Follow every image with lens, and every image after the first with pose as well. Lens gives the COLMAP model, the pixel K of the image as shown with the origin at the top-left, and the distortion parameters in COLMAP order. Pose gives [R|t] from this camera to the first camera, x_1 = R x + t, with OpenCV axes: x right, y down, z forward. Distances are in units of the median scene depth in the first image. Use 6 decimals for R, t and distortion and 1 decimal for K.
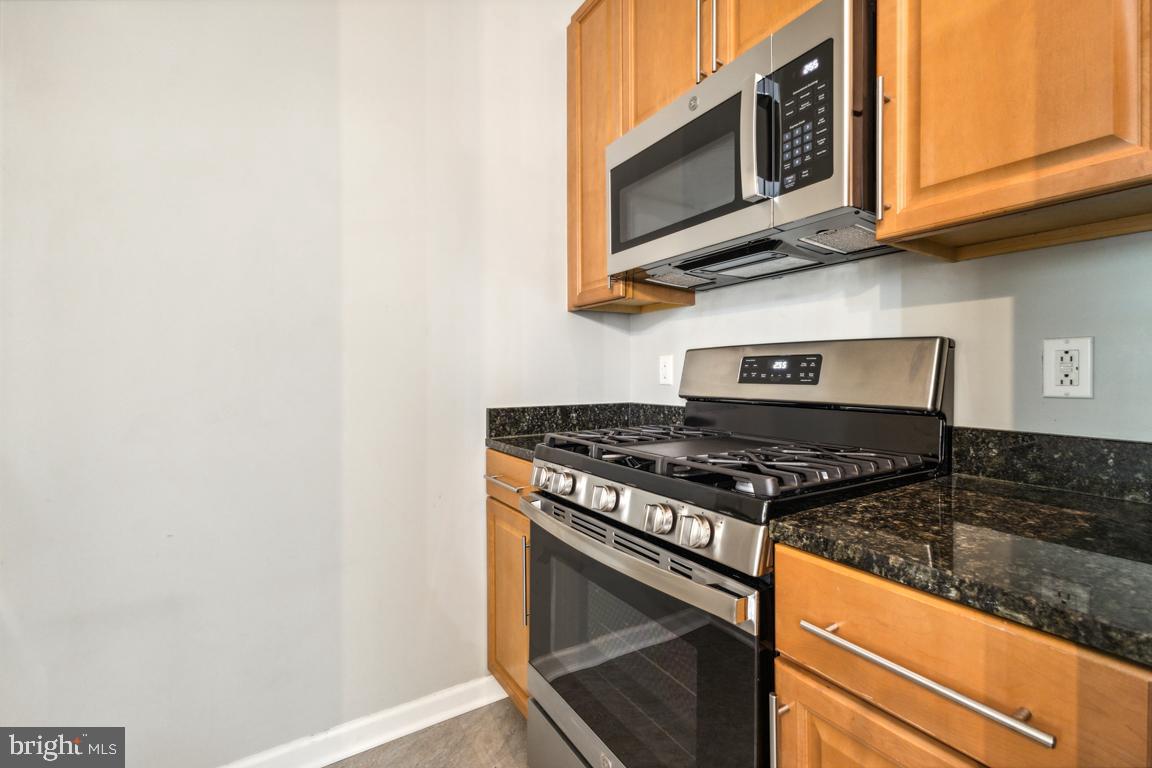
lens RADIAL K [[500.5, 0, 576.5], [0, 500.5, 372.5], [0, 0, 1]] dist [0.003980, -0.000089]
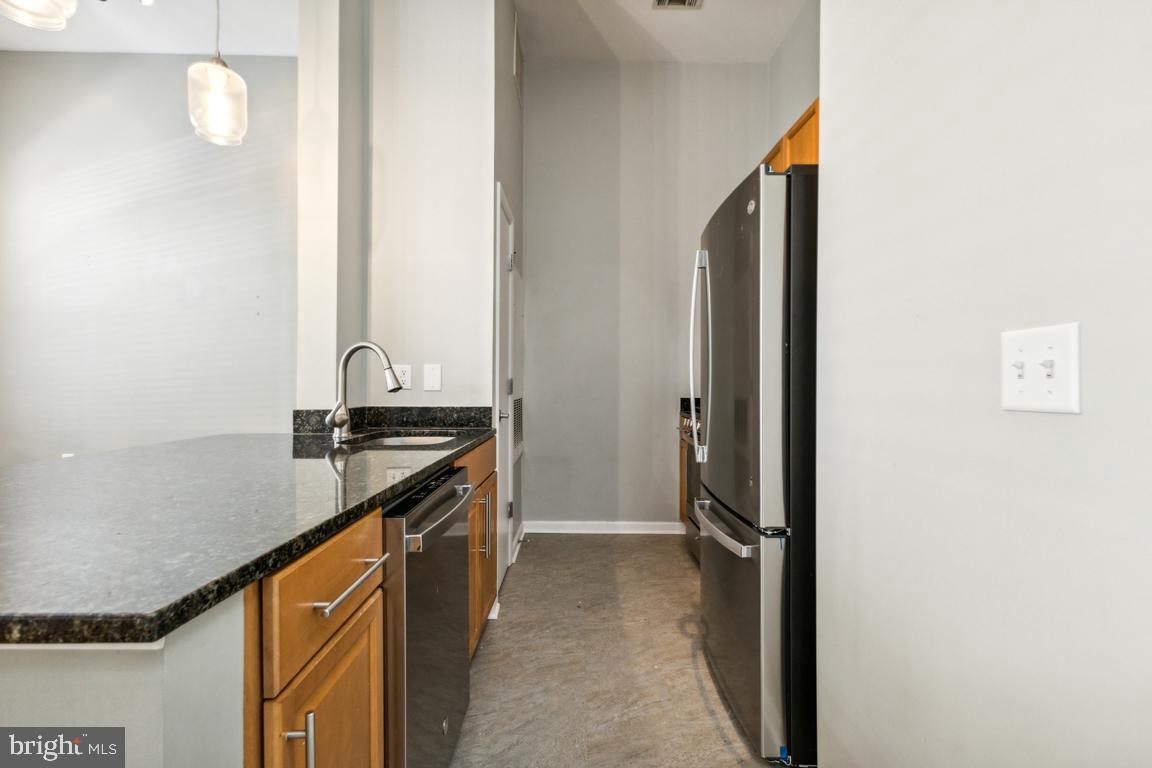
lens RADIAL K [[508.6, 0, 574.0], [0, 508.6, 379.8], [0, 0, 1]] dist [0.011610, -0.000108]
pose [[0.845564, 0.003221, -0.533864, 0.648890], [-0.003330, 0.999994, 0.000760, -0.003709], [0.533864, 0.001136, 0.845570, -1.171242]]
